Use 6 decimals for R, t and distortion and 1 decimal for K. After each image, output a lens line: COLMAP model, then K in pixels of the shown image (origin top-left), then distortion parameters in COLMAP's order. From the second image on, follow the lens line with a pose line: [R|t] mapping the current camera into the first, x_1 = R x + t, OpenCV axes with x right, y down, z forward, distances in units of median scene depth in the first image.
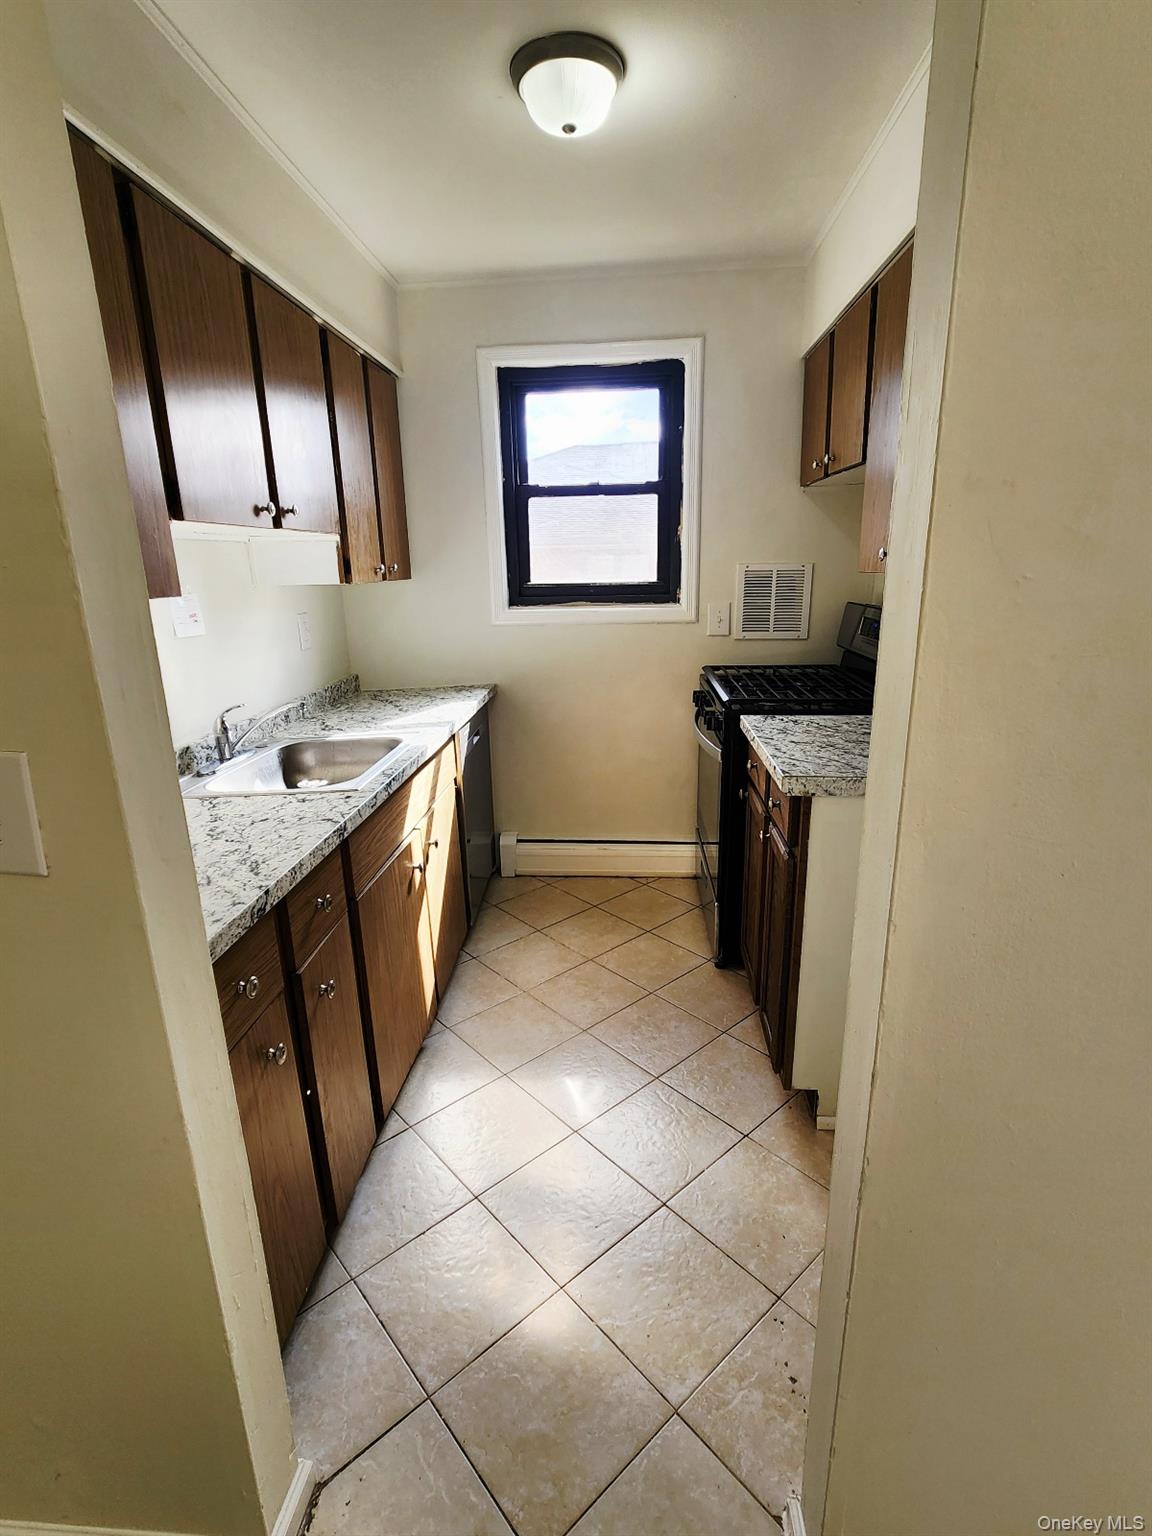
lens RADIAL K [[721.7, 0, 576.0], [0, 721.7, 768.0], [0, 0, 1]] dist [0.001073, -0.000011]
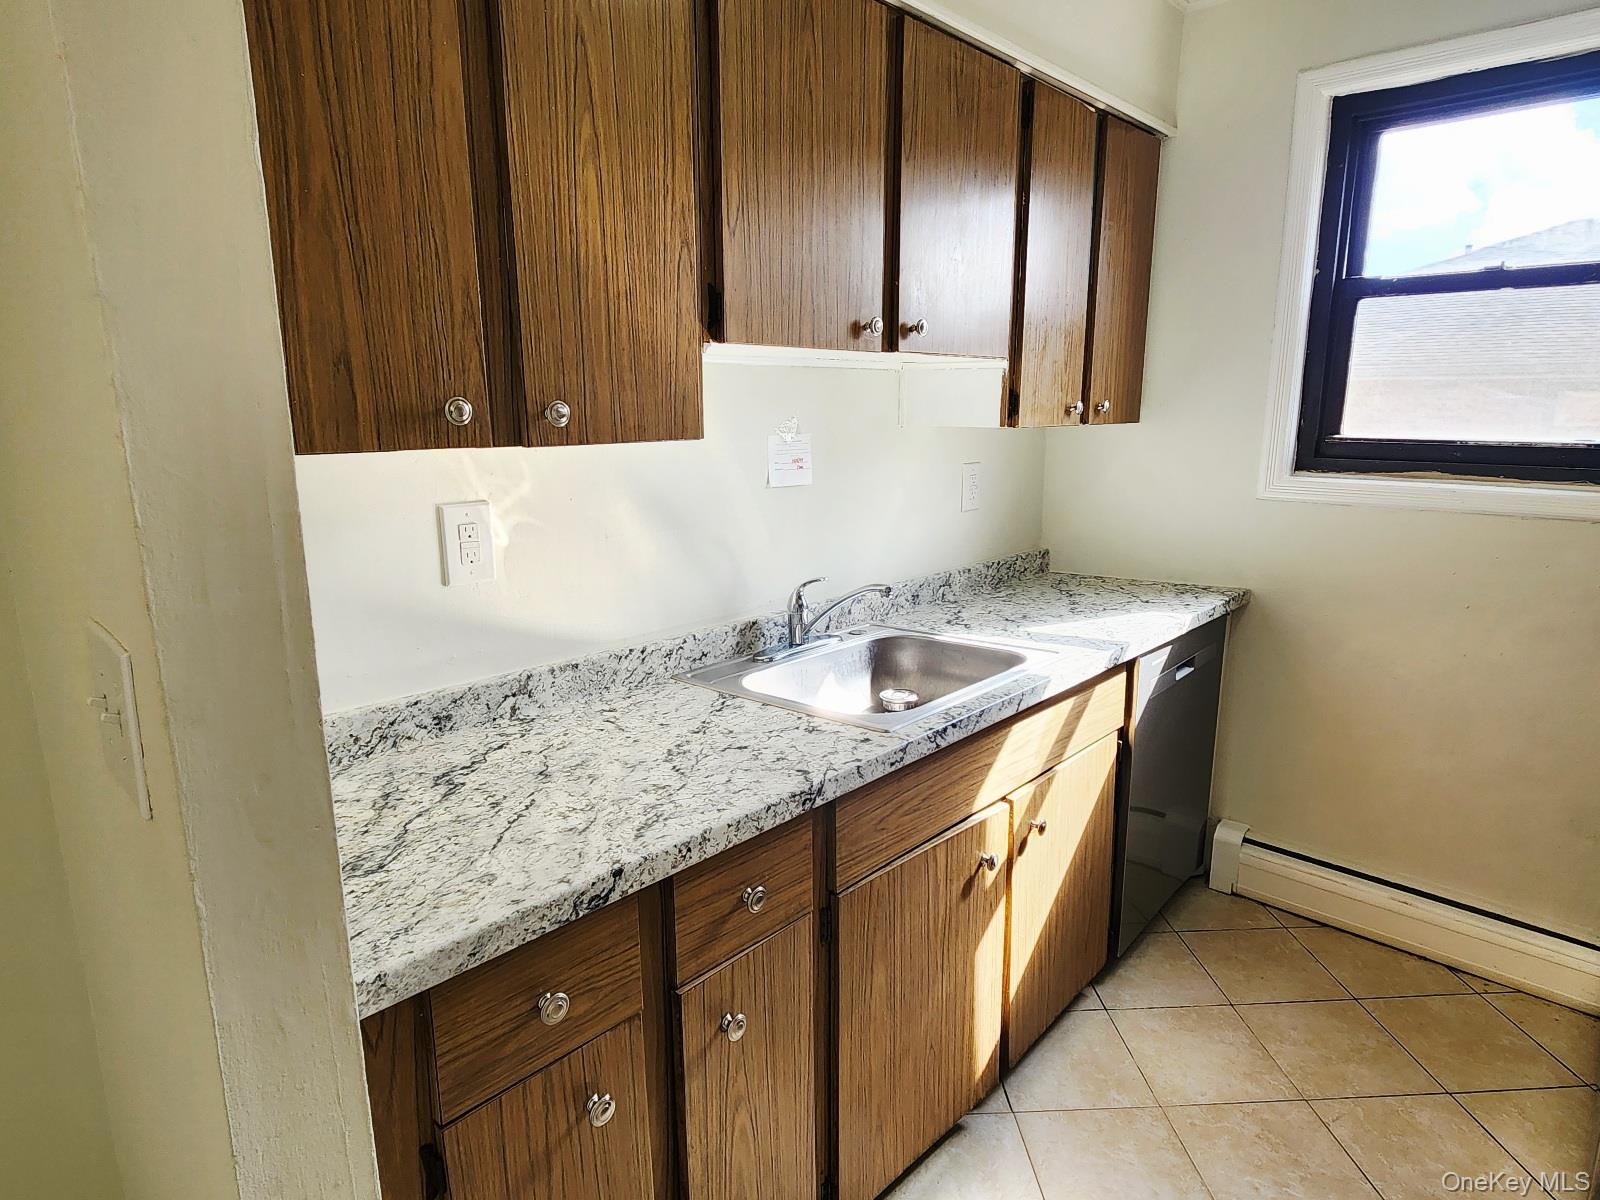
lens RADIAL K [[907.9, 0, 800.0], [0, 907.9, 600.0], [0, 0, 1]] dist [-0.002406, -0.001589]
pose [[0.784059, 0.151354, -0.601950, 0.092790], [-0.184342, 0.982837, 0.007014, -0.060169], [0.592680, 0.105466, 0.798503, 0.191868]]
